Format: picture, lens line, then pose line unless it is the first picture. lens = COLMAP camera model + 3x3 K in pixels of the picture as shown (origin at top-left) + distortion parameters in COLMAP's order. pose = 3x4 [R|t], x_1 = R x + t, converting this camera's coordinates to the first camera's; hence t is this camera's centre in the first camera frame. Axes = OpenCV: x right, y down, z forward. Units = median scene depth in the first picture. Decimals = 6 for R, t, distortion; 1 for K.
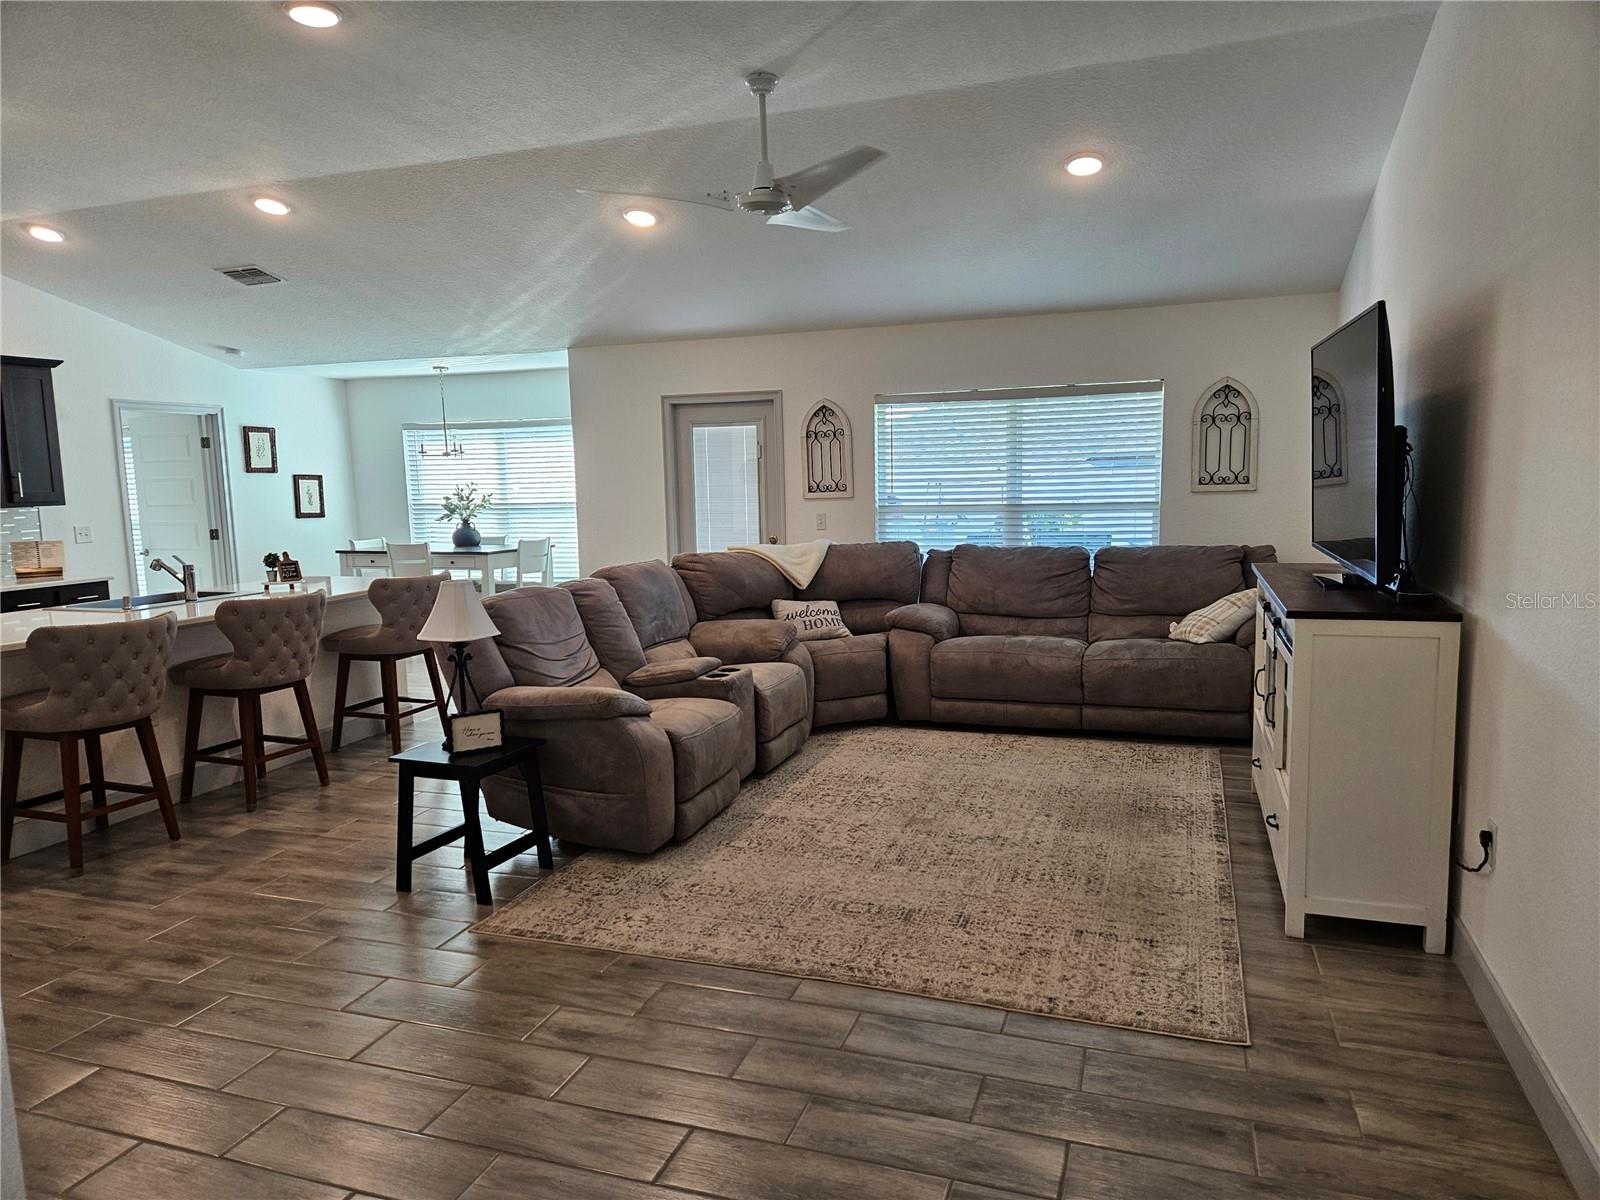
lens RADIAL K [[1072.5, 0, 798.6], [0, 1072.5, 608.1], [0, 0, 1]] dist [0.086057, -0.075082]
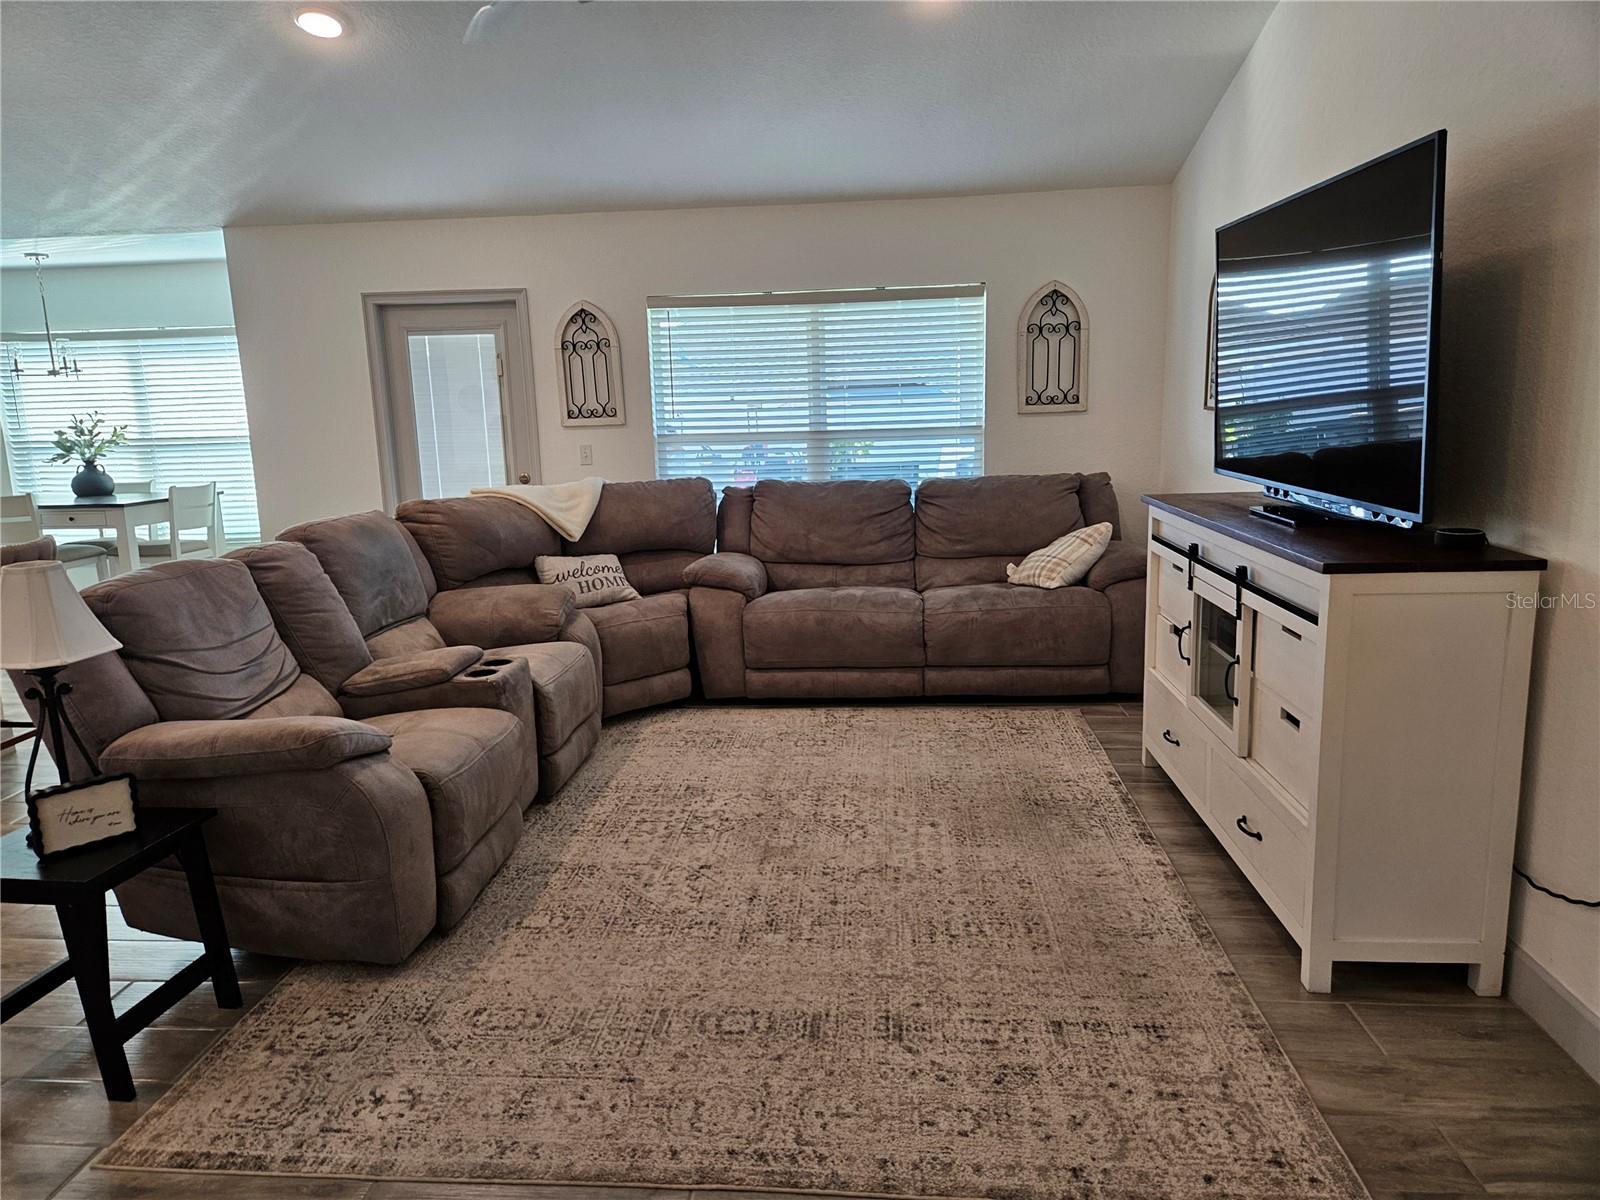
lens RADIAL K [[1074.8, 0, 790.8], [0, 1074.8, 591.4], [0, 0, 1]] dist [0.081005, -0.073107]
pose [[0.968389, -0.050578, 0.244265, -0.038407], [0.039261, 0.997928, 0.050983, -0.015608], [-0.246337, -0.039781, 0.968367, 0.197273]]
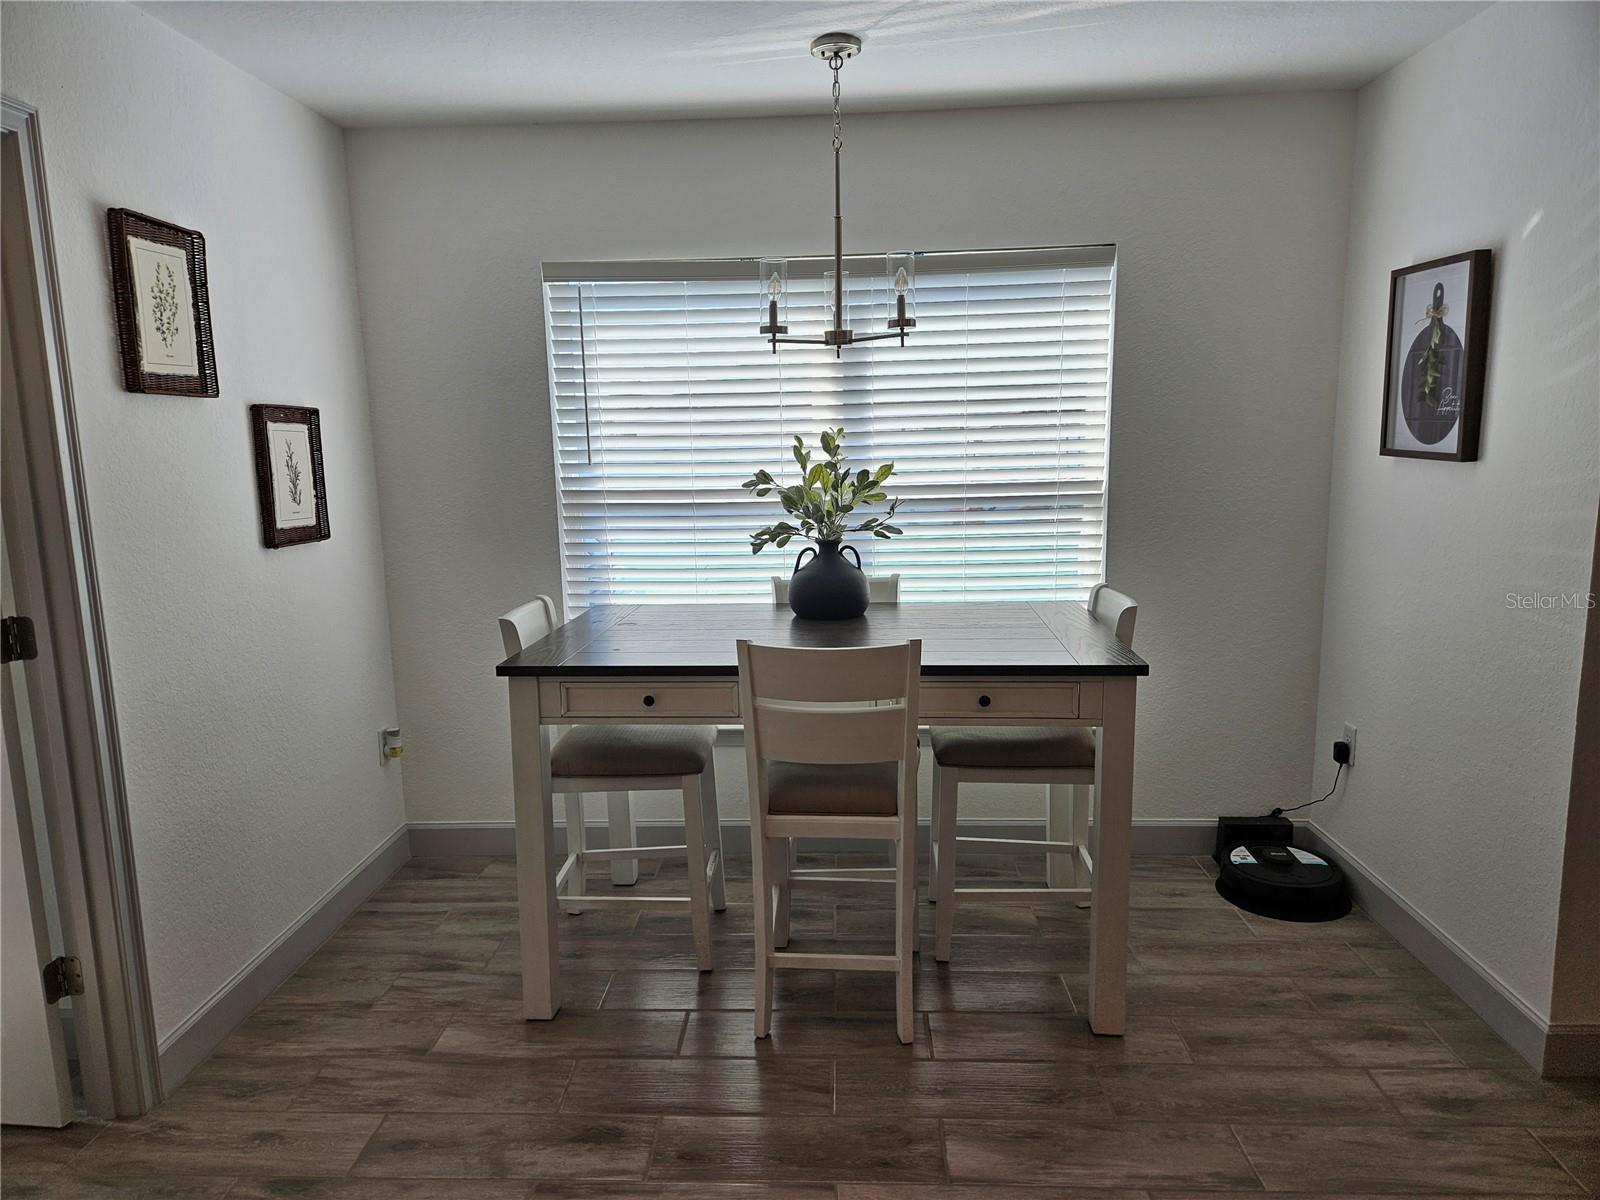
lens RADIAL K [[1074.7, 0, 789.4], [0, 1074.7, 604.8], [0, 0, 1]] dist [0.078963, -0.067819]
pose [[0.957748, -0.045638, 0.283964, -0.609829], [0.035803, 0.998569, 0.039733, -0.109869], [-0.285371, -0.027888, 0.958011, 0.992510]]
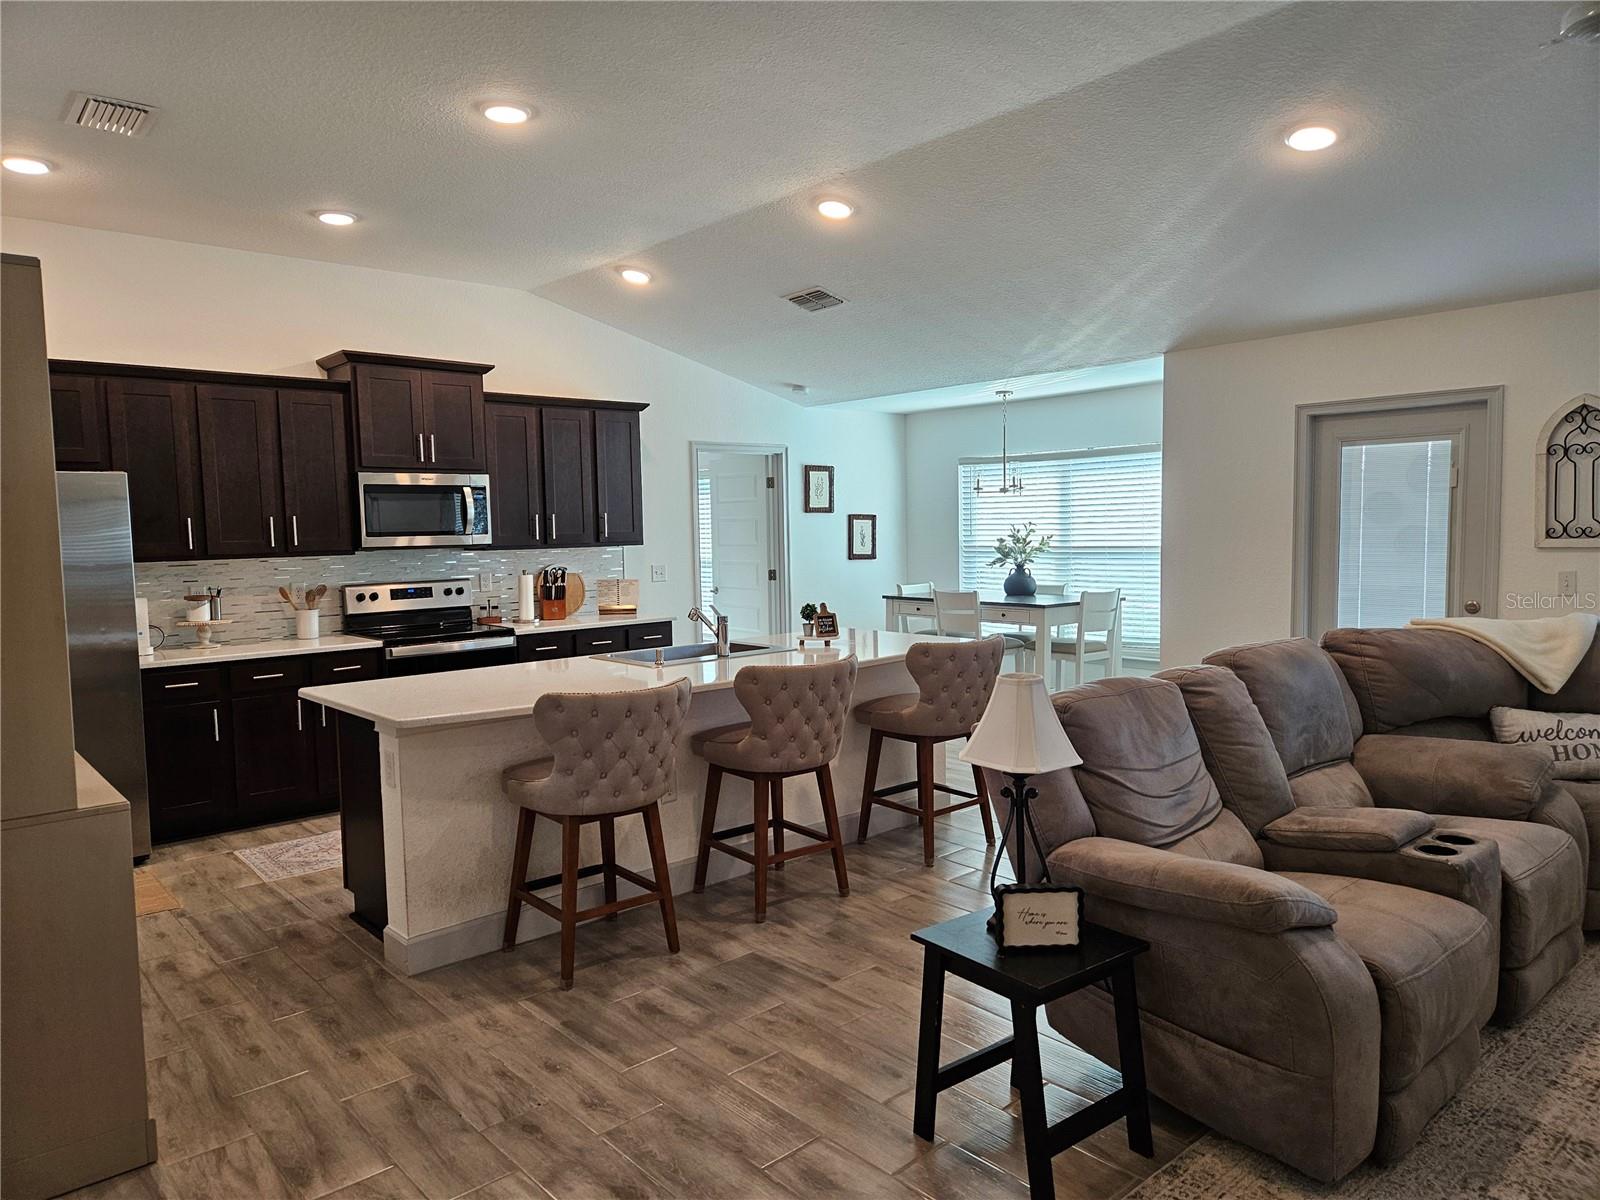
lens RADIAL K [[1069.0, 0, 773.3], [0, 1069.0, 603.2], [0, 0, 1]] dist [0.080011, -0.063944]
pose [[0.869687, 0.042797, -0.491745, -0.080633], [-0.061529, 0.997863, -0.021972, -0.029047], [0.489754, 0.049365, 0.870462, 0.224073]]
